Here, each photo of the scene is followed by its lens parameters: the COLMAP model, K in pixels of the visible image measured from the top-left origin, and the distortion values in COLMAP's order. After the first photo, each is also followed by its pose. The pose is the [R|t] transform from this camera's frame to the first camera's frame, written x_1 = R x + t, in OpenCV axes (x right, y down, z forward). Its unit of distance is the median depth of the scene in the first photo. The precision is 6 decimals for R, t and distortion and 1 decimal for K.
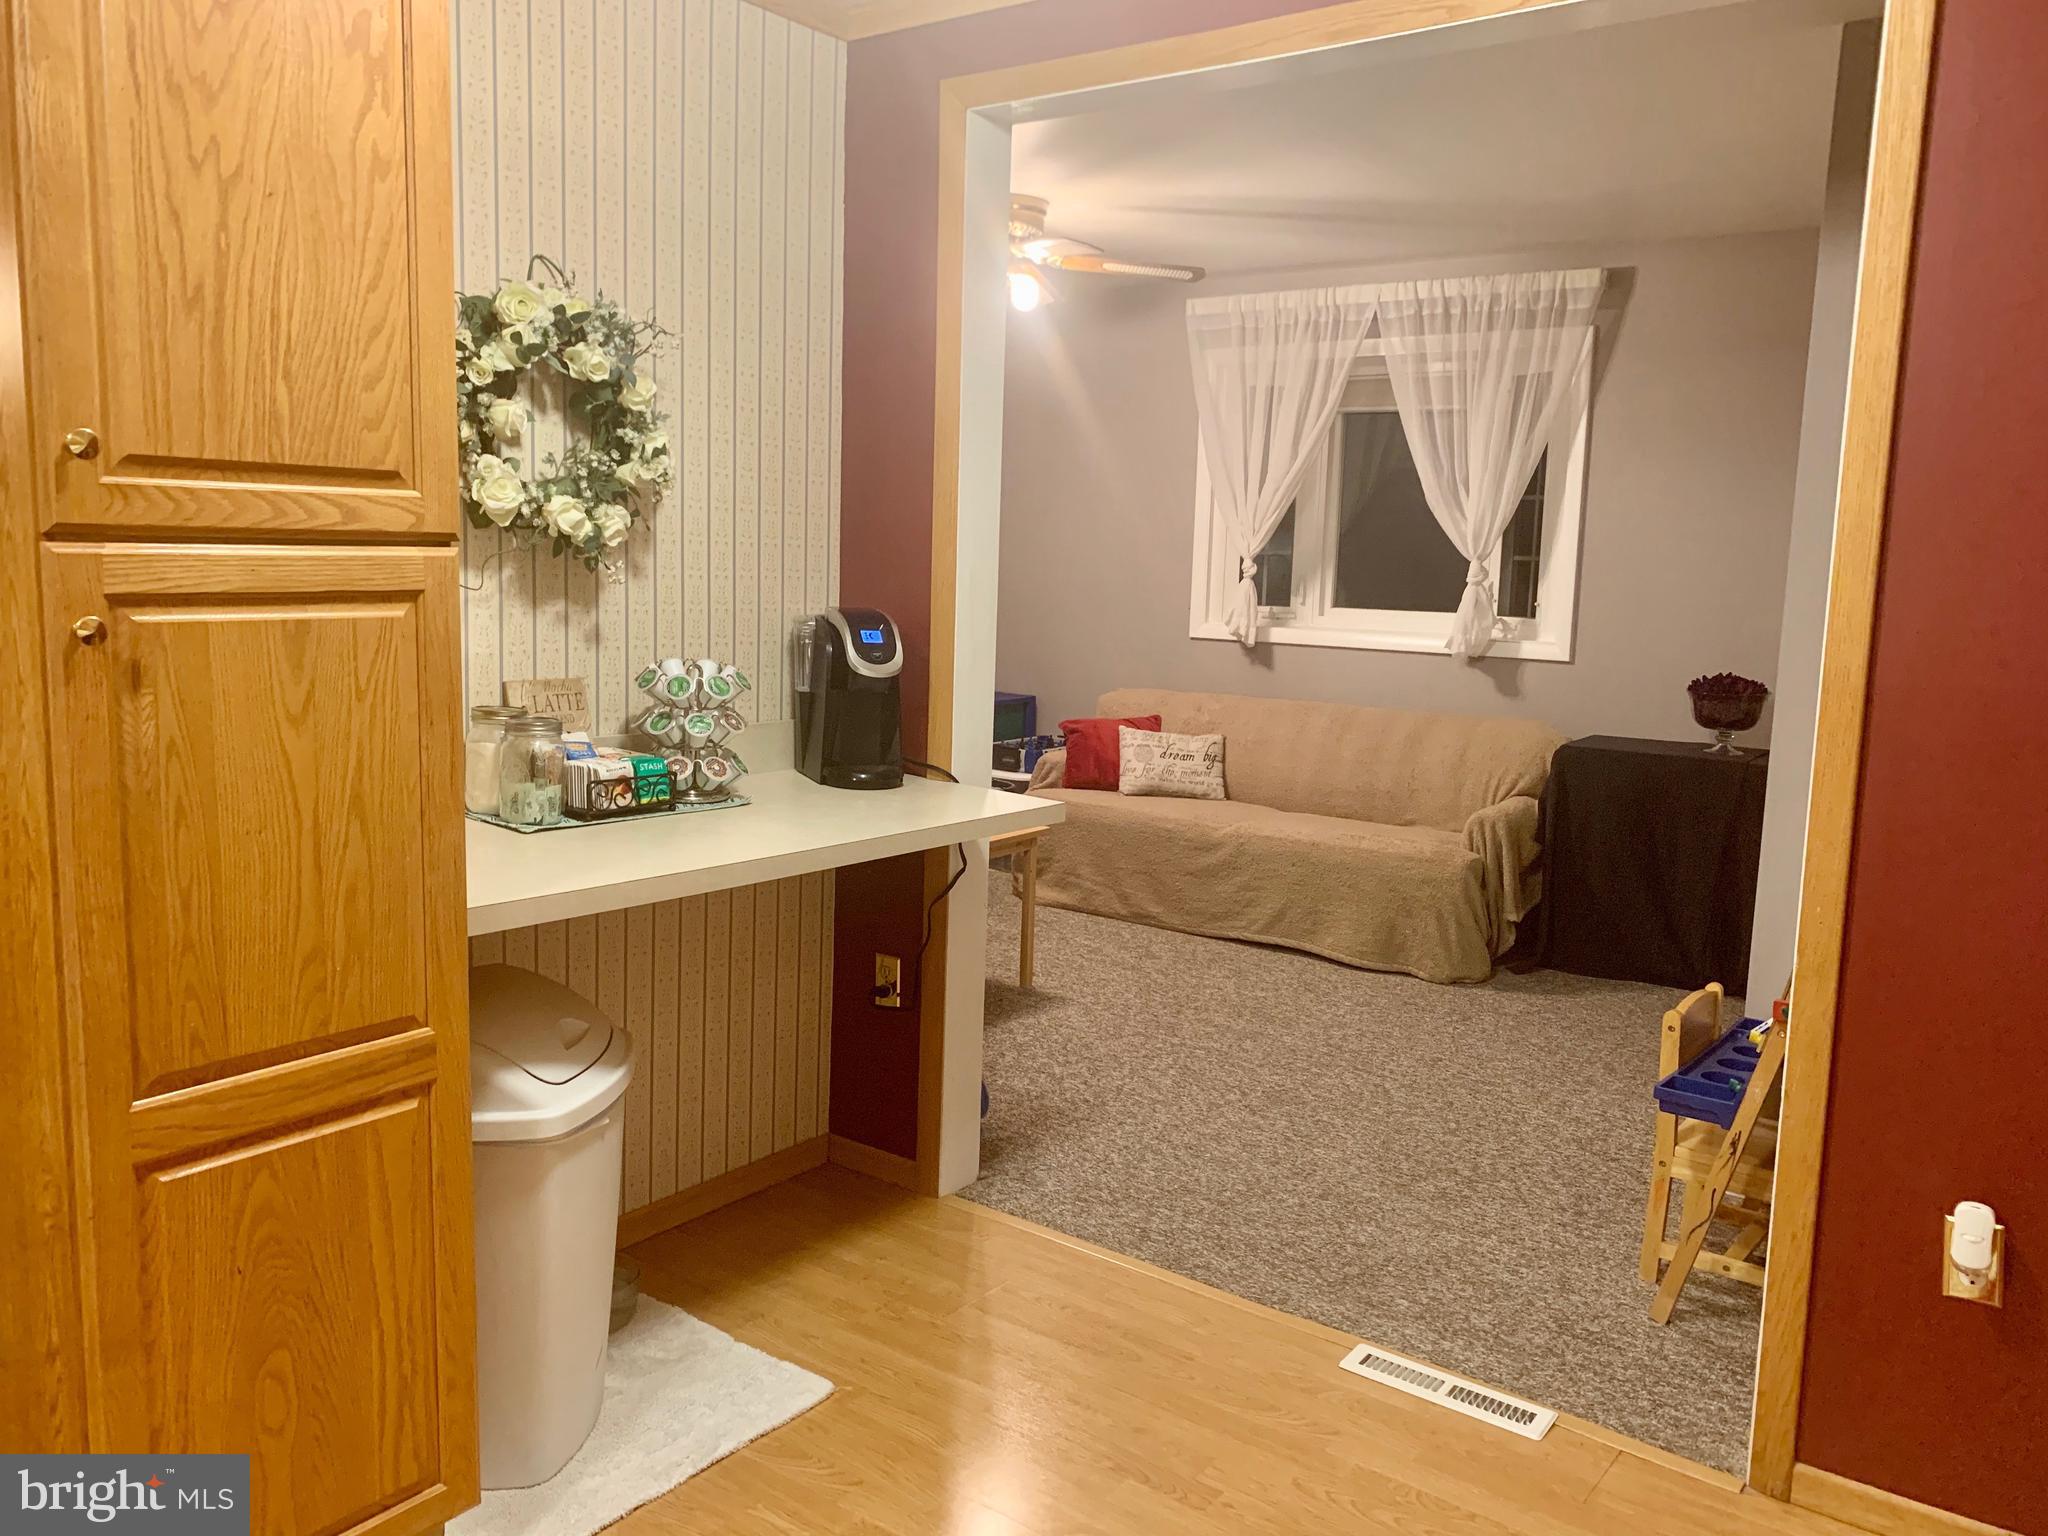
lens RADIAL K [[1561.0, 0, 1024.0], [0, 1561.0, 768.0], [0, 0, 1]] dist [0.059954, -0.003942]
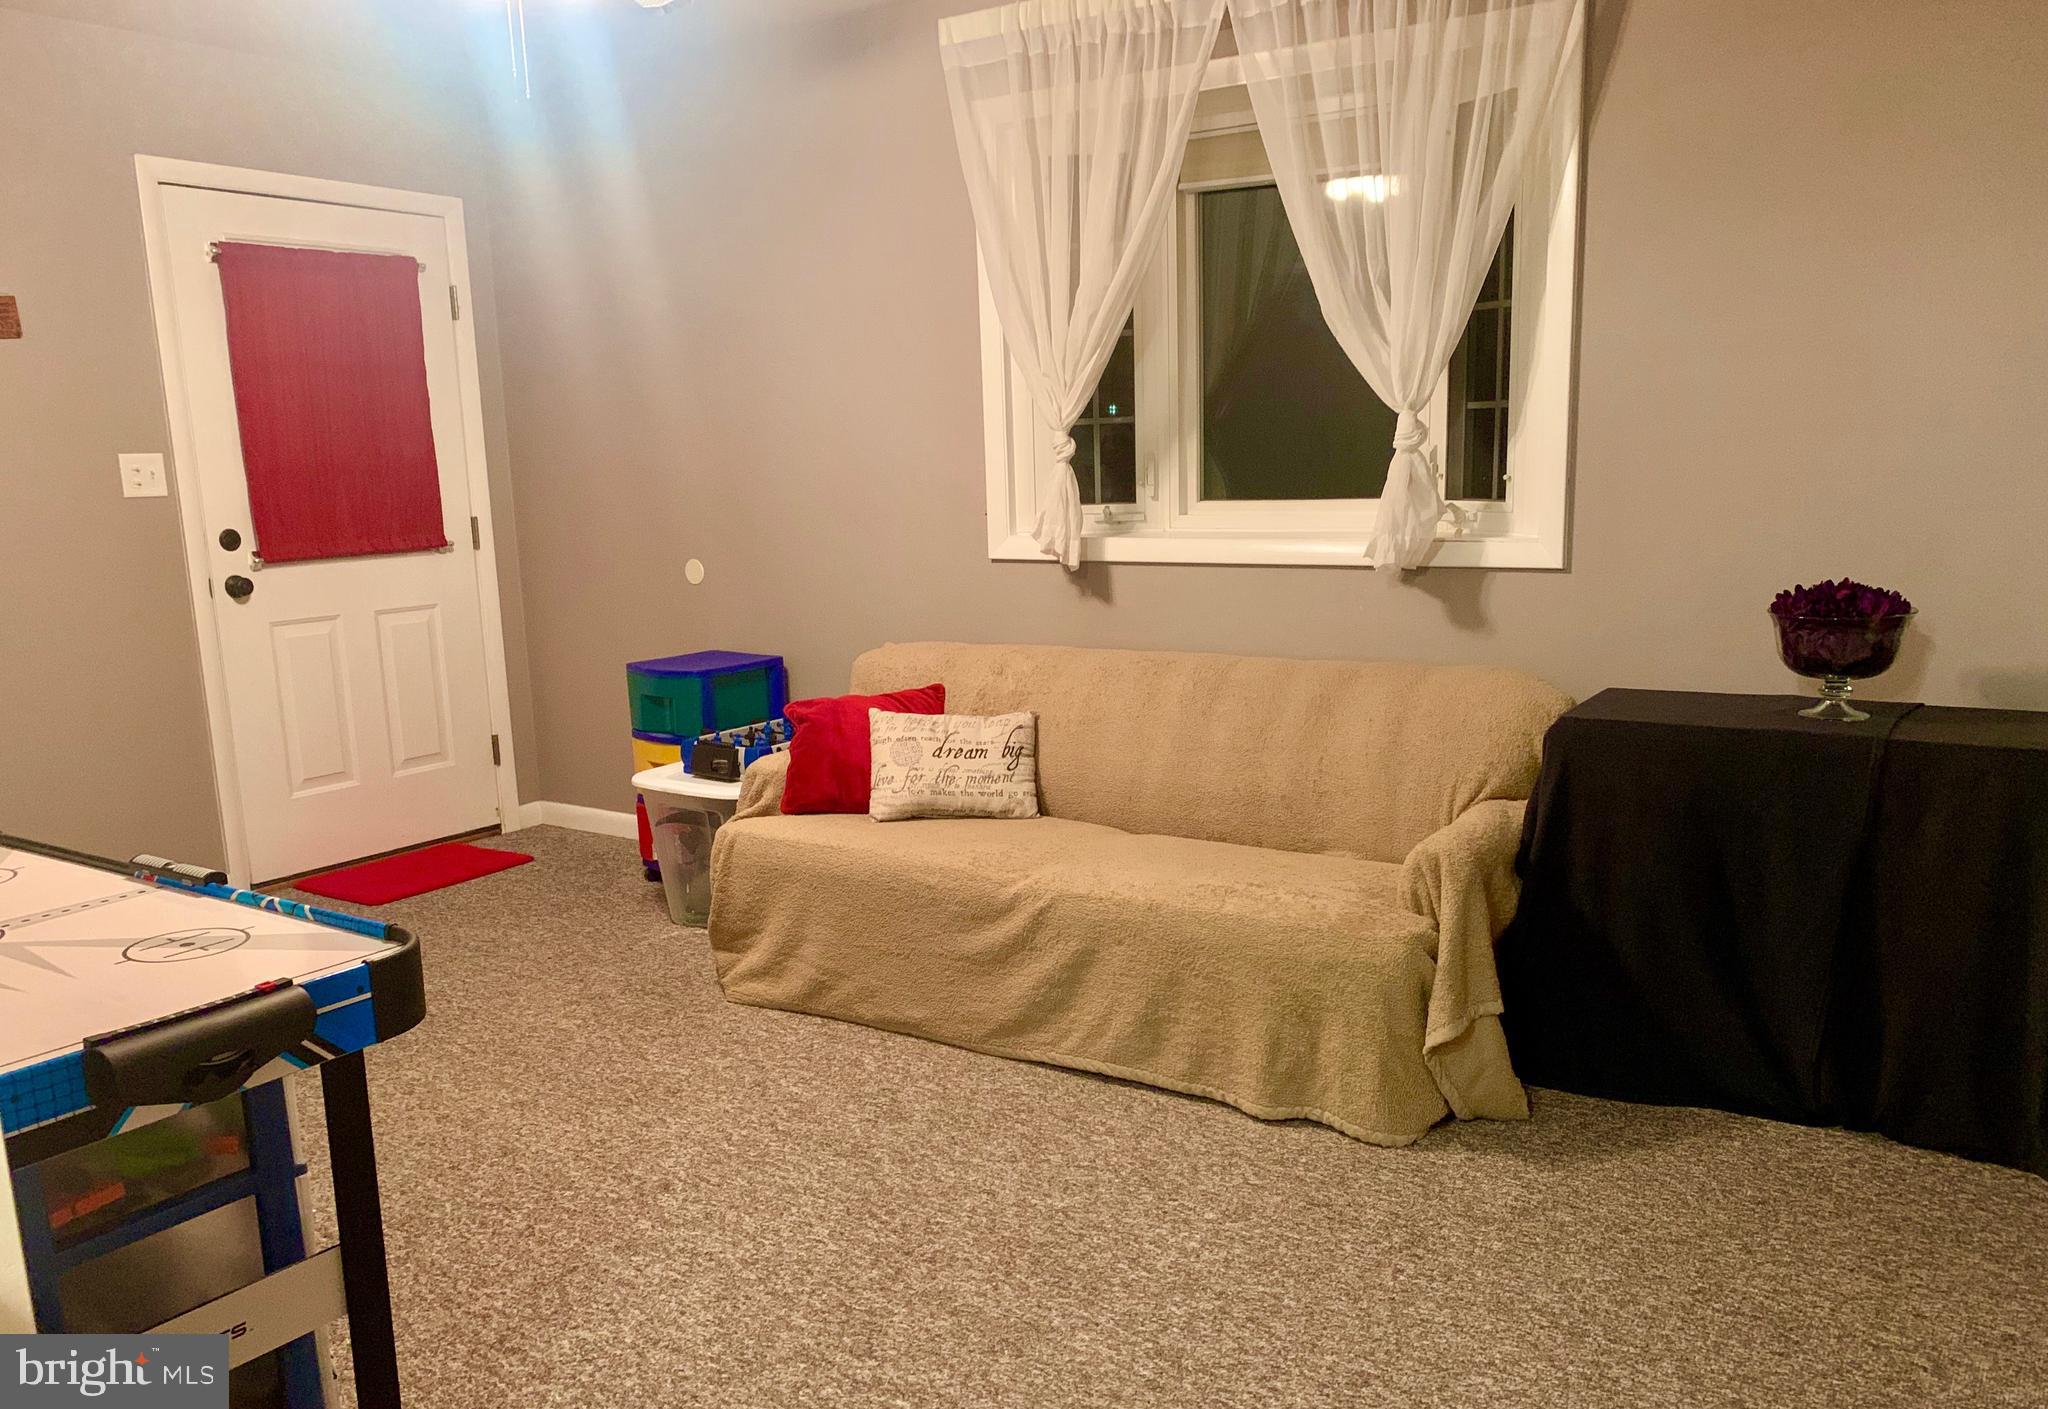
lens RADIAL K [[1622.6, 0, 1042.2], [0, 1622.6, 812.3], [0, 0, 1]] dist [0.029407, -0.004099]
pose [[0.997126, -0.067318, 0.034769, 0.107838], [0.064288, 0.994562, 0.081940, -0.035707], [-0.040095, -0.079469, 0.996031, 0.342511]]
